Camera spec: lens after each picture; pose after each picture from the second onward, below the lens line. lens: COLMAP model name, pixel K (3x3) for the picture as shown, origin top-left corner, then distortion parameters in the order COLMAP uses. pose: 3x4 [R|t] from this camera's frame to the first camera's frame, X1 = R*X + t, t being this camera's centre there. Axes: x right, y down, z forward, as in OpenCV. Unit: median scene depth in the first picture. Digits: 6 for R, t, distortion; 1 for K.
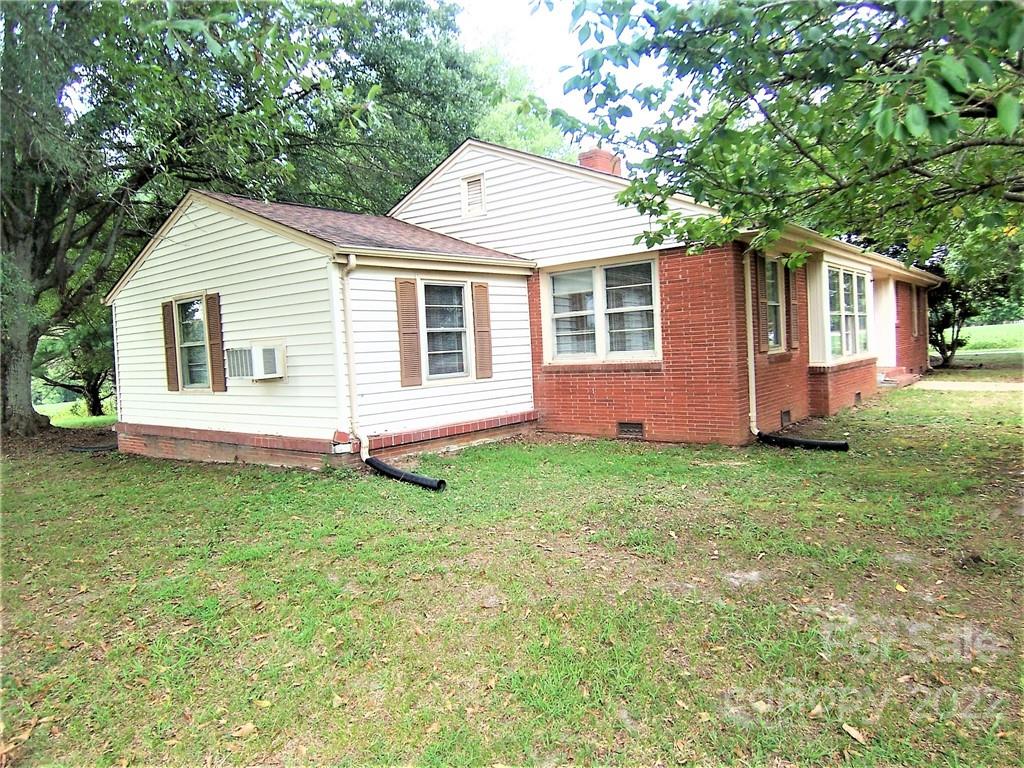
lens RADIAL K [[691.8, 0, 512.0], [0, 691.8, 384.0], [0, 0, 1]] dist [-0.001902, -0.058174]
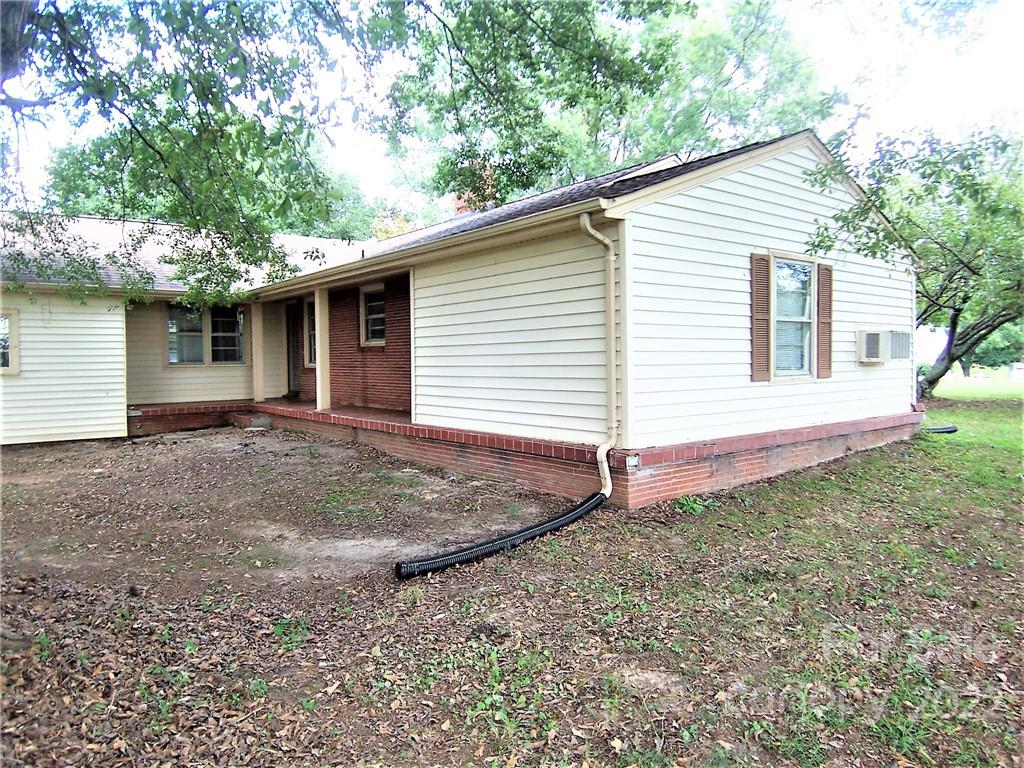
lens RADIAL K [[691.8, 0, 512.0], [0, 691.8, 384.0], [0, 0, 1]] dist [-0.001902, -0.058174]
pose [[0.227955, 0.016055, 0.973539, -1.248358], [0.052896, 0.998183, -0.028847, 0.019951], [-0.972234, 0.058072, 0.226691, 1.098692]]
